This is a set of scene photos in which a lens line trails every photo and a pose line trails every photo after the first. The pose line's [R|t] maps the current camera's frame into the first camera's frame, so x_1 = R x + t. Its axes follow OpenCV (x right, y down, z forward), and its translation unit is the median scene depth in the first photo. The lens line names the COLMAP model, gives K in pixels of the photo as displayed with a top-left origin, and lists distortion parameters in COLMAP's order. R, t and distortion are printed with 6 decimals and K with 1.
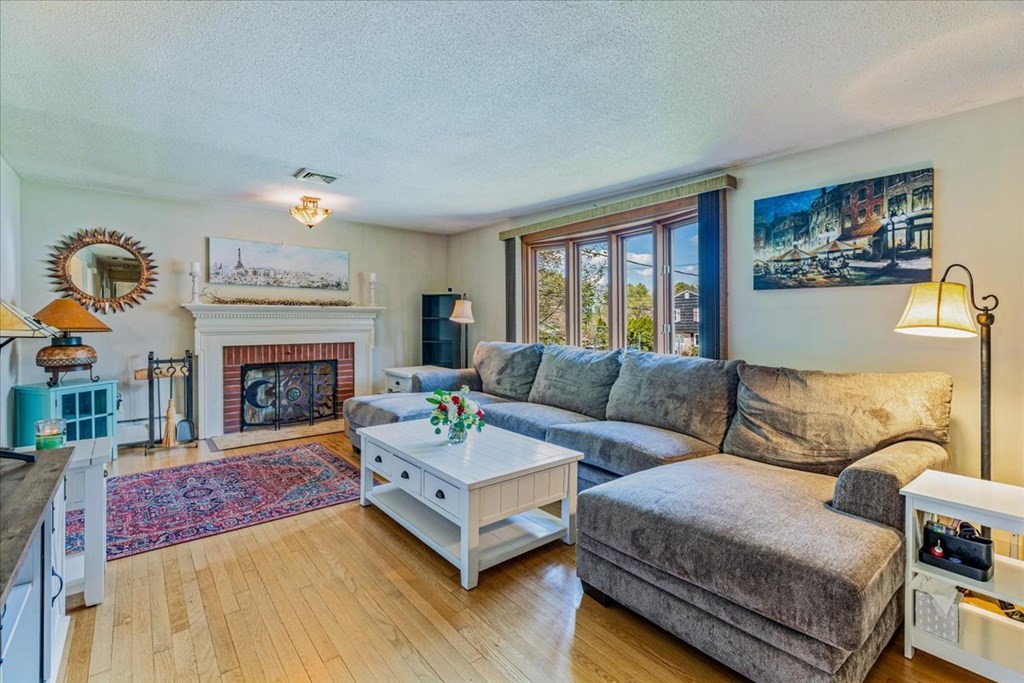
lens RADIAL K [[460.6, 0, 513.4], [0, 460.6, 328.0], [0, 0, 1]] dist [0.007229, -0.001972]
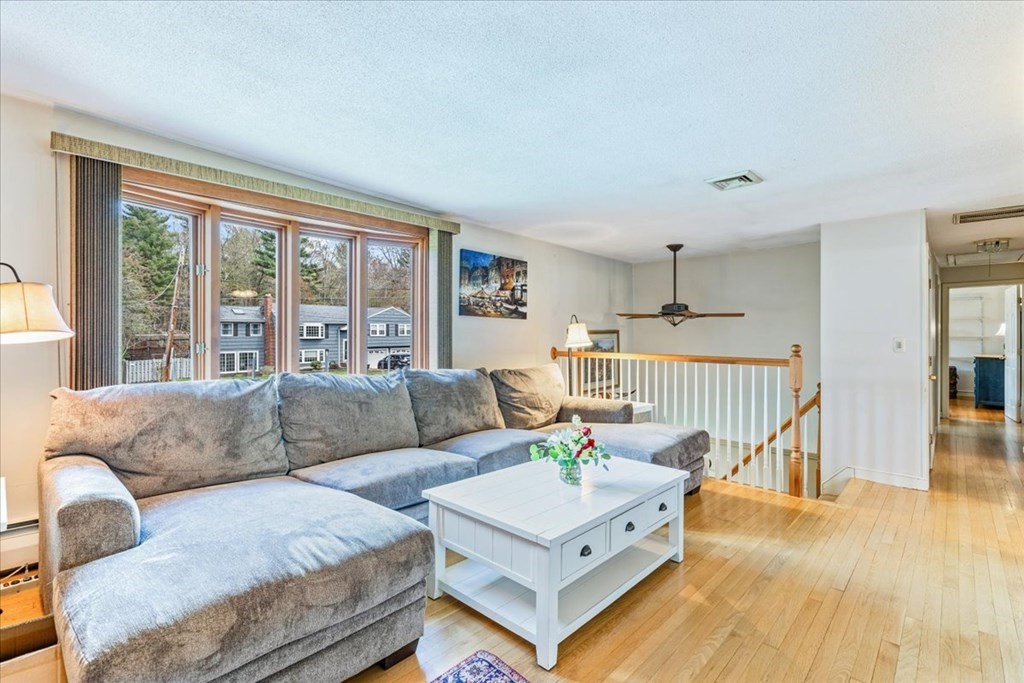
lens RADIAL K [[460.6, 0, 519.5], [0, 460.6, 332.3], [0, 0, 1]] dist [0.007229, -0.001972]
pose [[-0.149725, 0.004991, 0.988715, -0.986545], [0.009011, 0.999953, -0.003684, -0.033721], [-0.988687, 0.008357, -0.149763, 1.252856]]
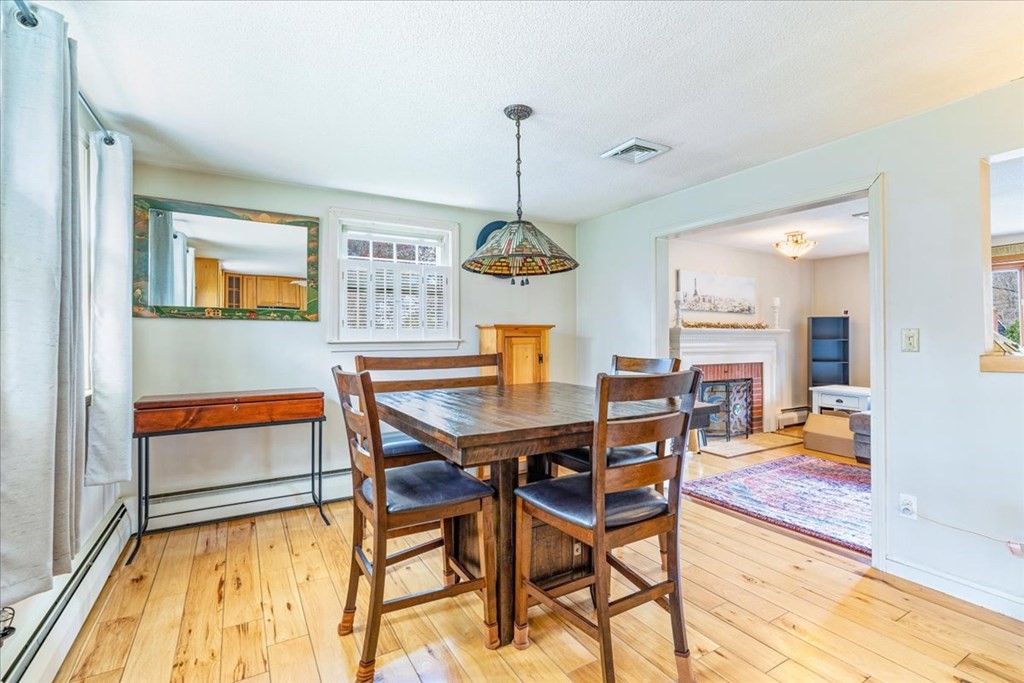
lens RADIAL K [[460.6, 0, 511.0], [0, 460.6, 338.7], [0, 0, 1]] dist [0.007229, -0.001972]
pose [[0.989133, -0.001312, -0.147016, -1.578981], [-0.001685, 0.999793, -0.020255, -0.002715], [0.147012, 0.020283, 0.988927, -0.319680]]
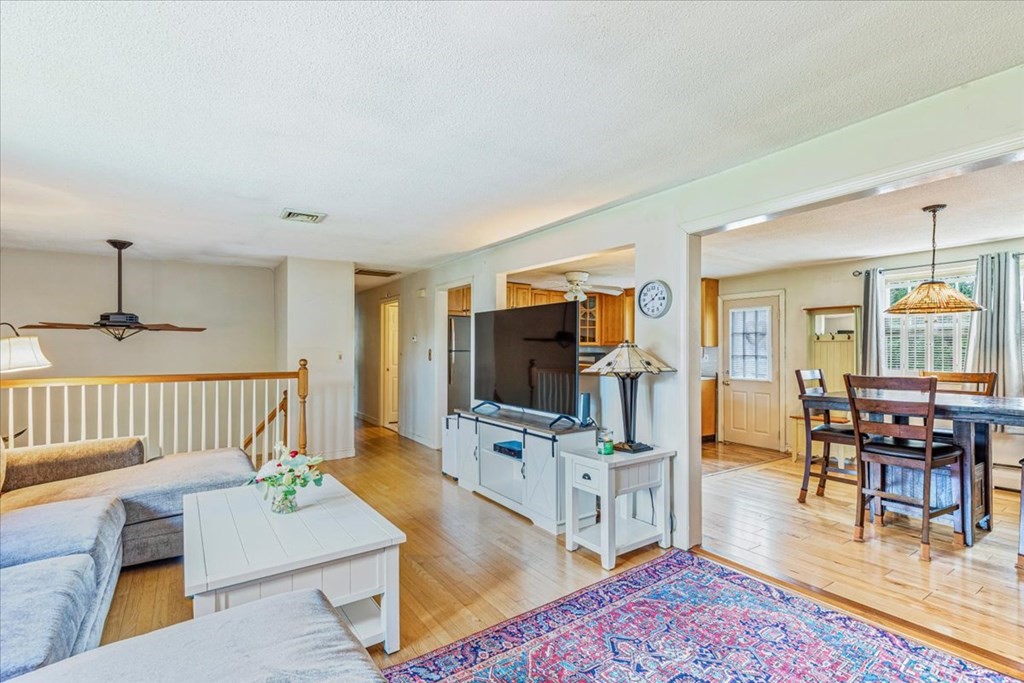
lens RADIAL K [[460.6, 0, 506.4], [0, 460.6, 345.8], [0, 0, 1]] dist [0.007229, -0.001972]
pose [[-0.996028, 0.000590, 0.089043, -0.602979], [0.001648, 0.999929, 0.011814, -0.061443], [-0.089030, 0.011914, -0.995958, 1.824193]]
